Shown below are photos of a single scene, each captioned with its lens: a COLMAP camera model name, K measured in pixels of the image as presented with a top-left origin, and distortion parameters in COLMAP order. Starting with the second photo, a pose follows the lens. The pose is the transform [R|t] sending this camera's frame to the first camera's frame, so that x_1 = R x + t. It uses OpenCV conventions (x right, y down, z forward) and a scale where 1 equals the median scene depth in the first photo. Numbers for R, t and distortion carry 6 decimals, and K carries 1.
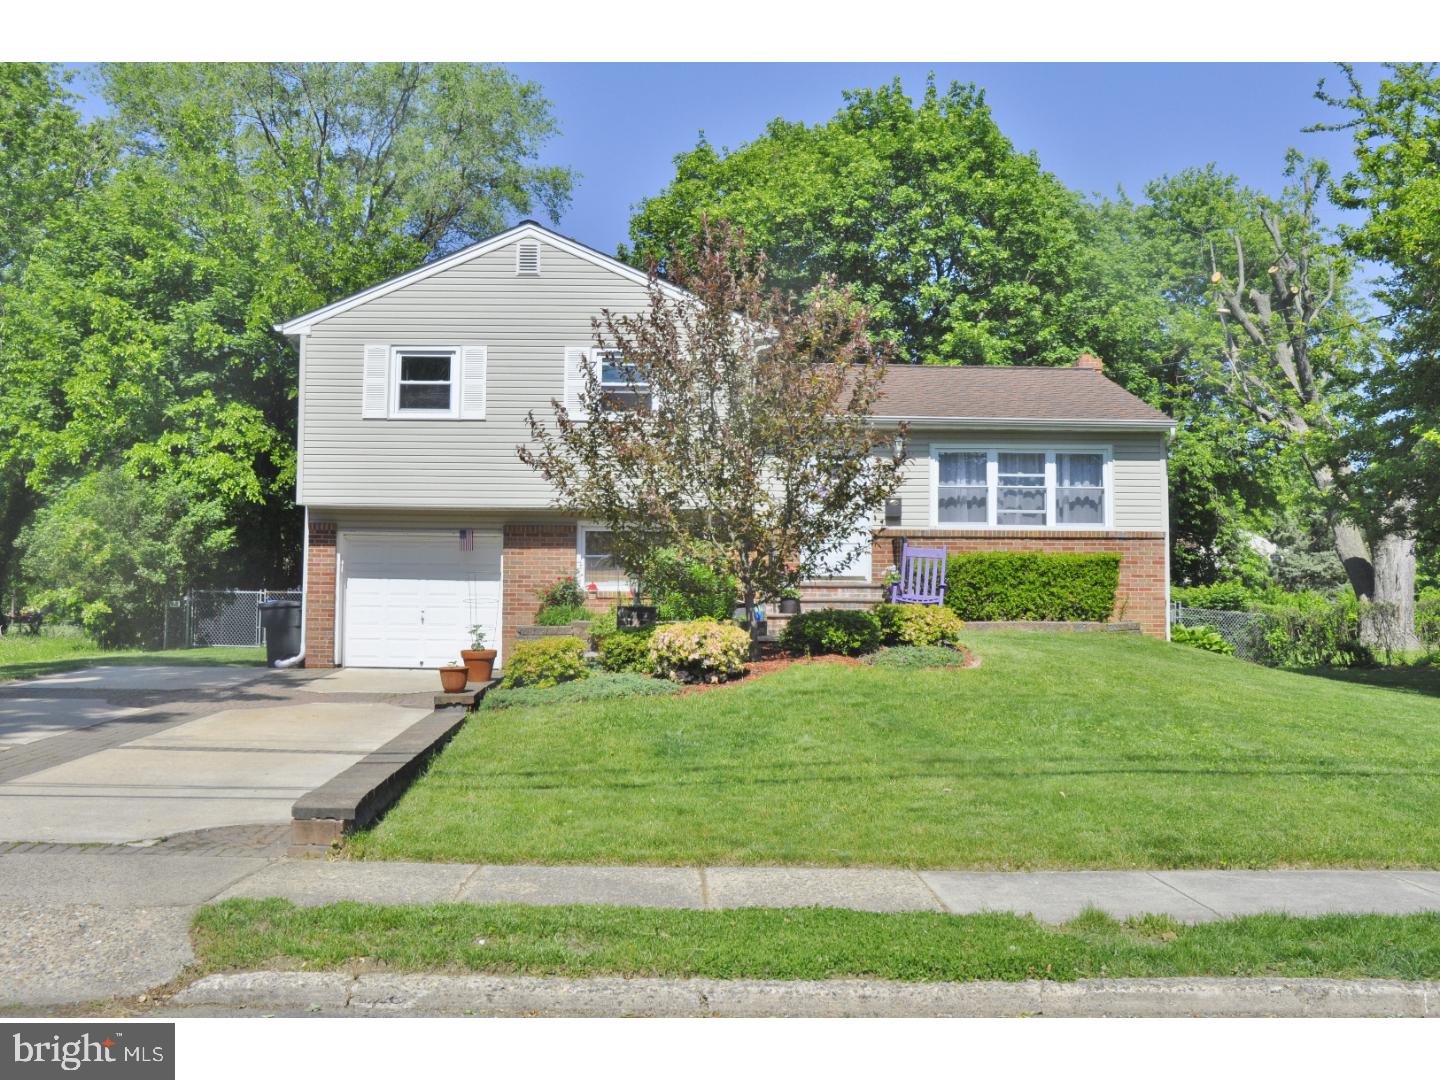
lens RADIAL K [[1378.1, 0, 720.0], [0, 1378.1, 540.0], [0, 0, 1]] dist [-0.053163, 0.000629]
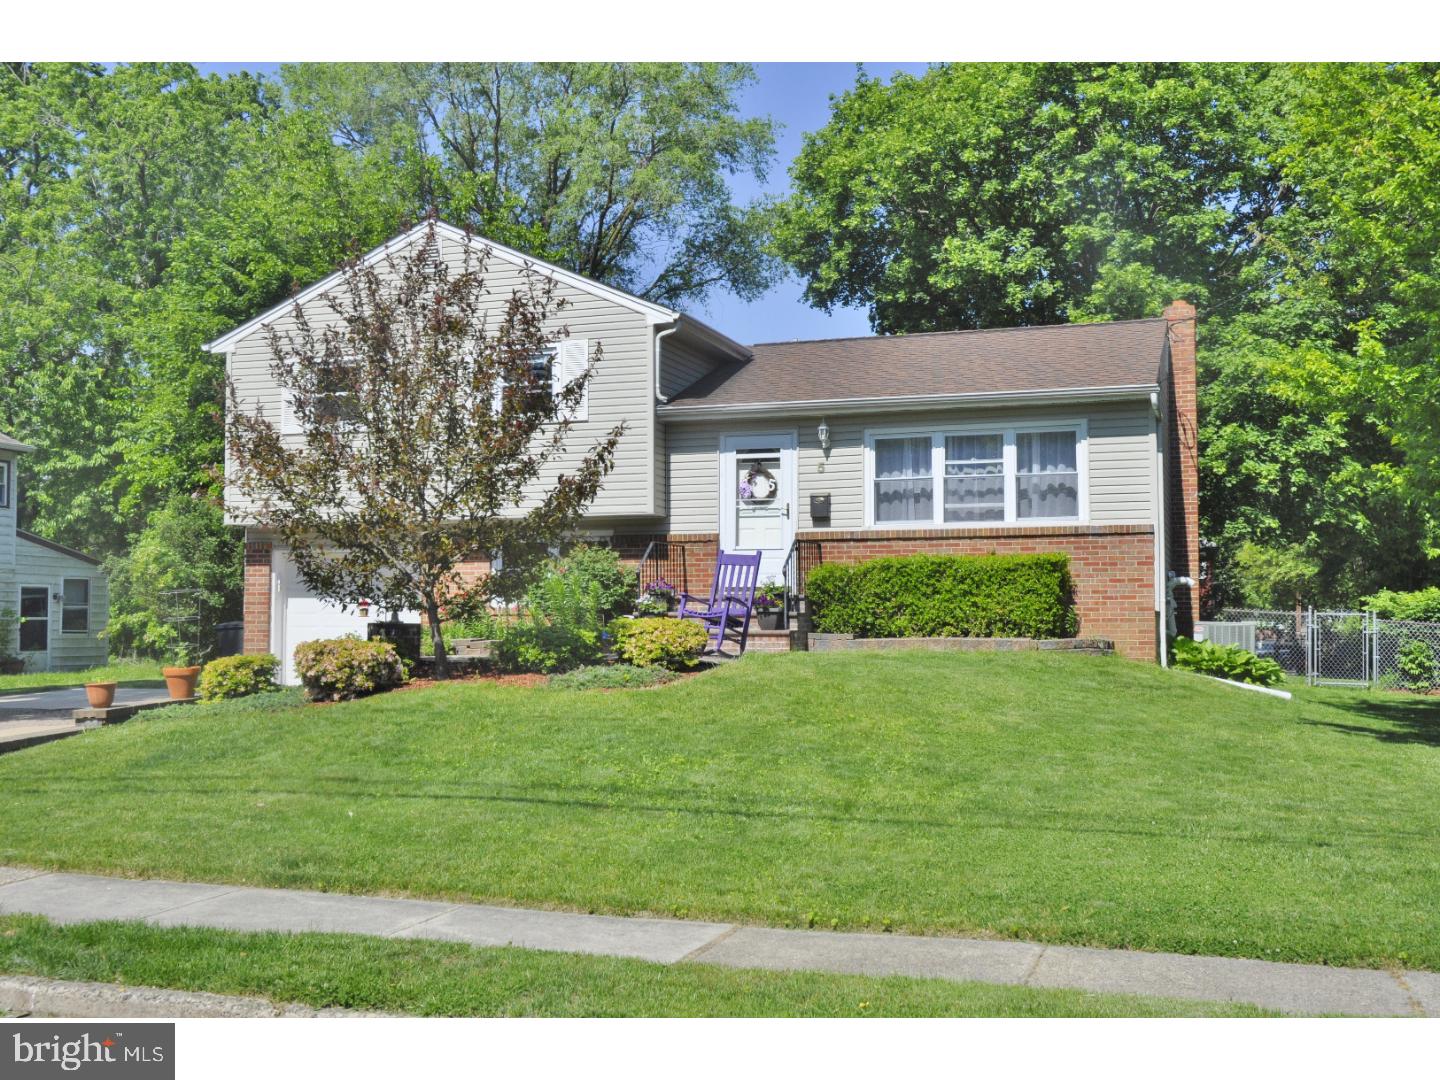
lens RADIAL K [[1699.1, 0, 720.0], [0, 1699.1, 540.0], [0, 0, 1]] dist [0.008807, 0.001842]
pose [[0.926243, -0.027007, -0.375959, 0.462827], [0.025477, 0.999635, -0.009042, 0.005448], [0.376065, -0.001203, 0.926592, -0.006327]]
